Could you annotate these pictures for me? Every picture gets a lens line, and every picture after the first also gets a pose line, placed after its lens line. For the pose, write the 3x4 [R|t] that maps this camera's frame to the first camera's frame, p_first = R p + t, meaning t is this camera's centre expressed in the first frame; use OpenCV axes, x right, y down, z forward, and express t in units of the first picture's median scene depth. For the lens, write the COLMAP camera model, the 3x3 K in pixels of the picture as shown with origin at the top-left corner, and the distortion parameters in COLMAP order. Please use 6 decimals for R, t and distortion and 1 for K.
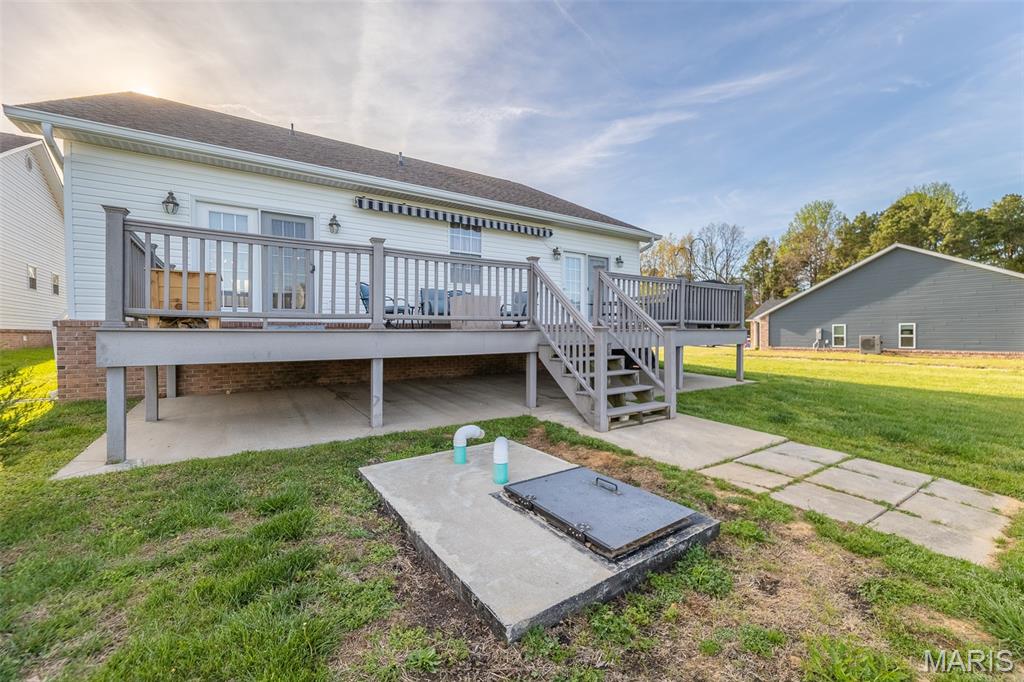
lens RADIAL K [[420.8, 0, 512.6], [0, 420.8, 326.0], [0, 0, 1]] dist [0.000125, 0.000260]
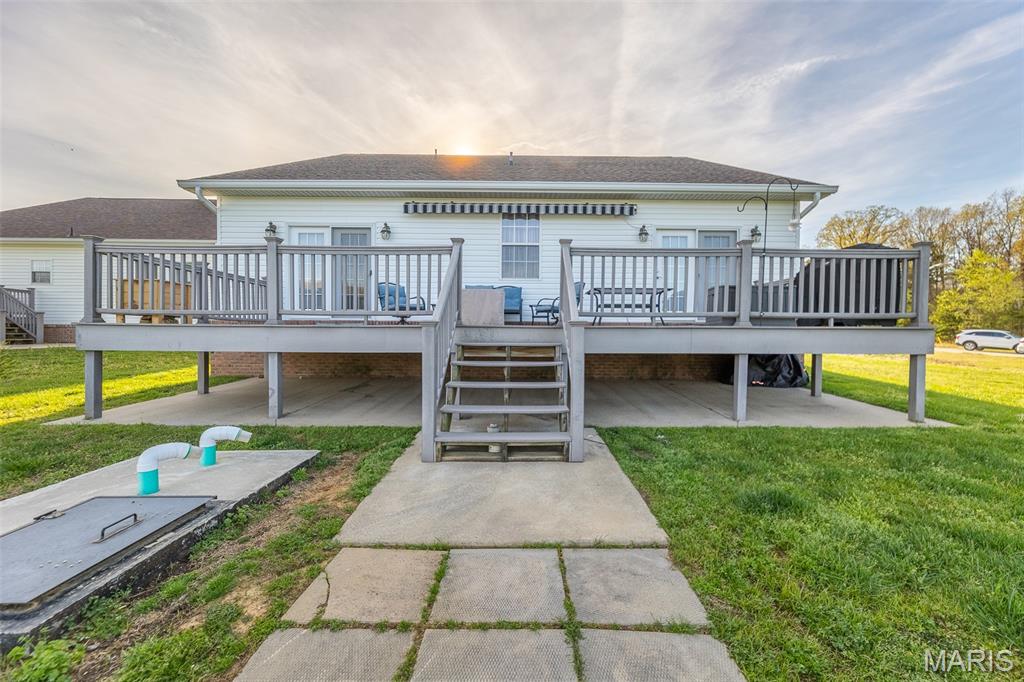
lens RADIAL K [[420.3, 0, 529.8], [0, 420.3, 340.5], [0, 0, 1]] dist [0.000178, 0.000450]
pose [[0.833261, 0.015783, -0.552654, 0.413973], [-0.001776, 0.999664, 0.025872, 0.010847], [0.552877, -0.020577, 0.833009, 0.243104]]
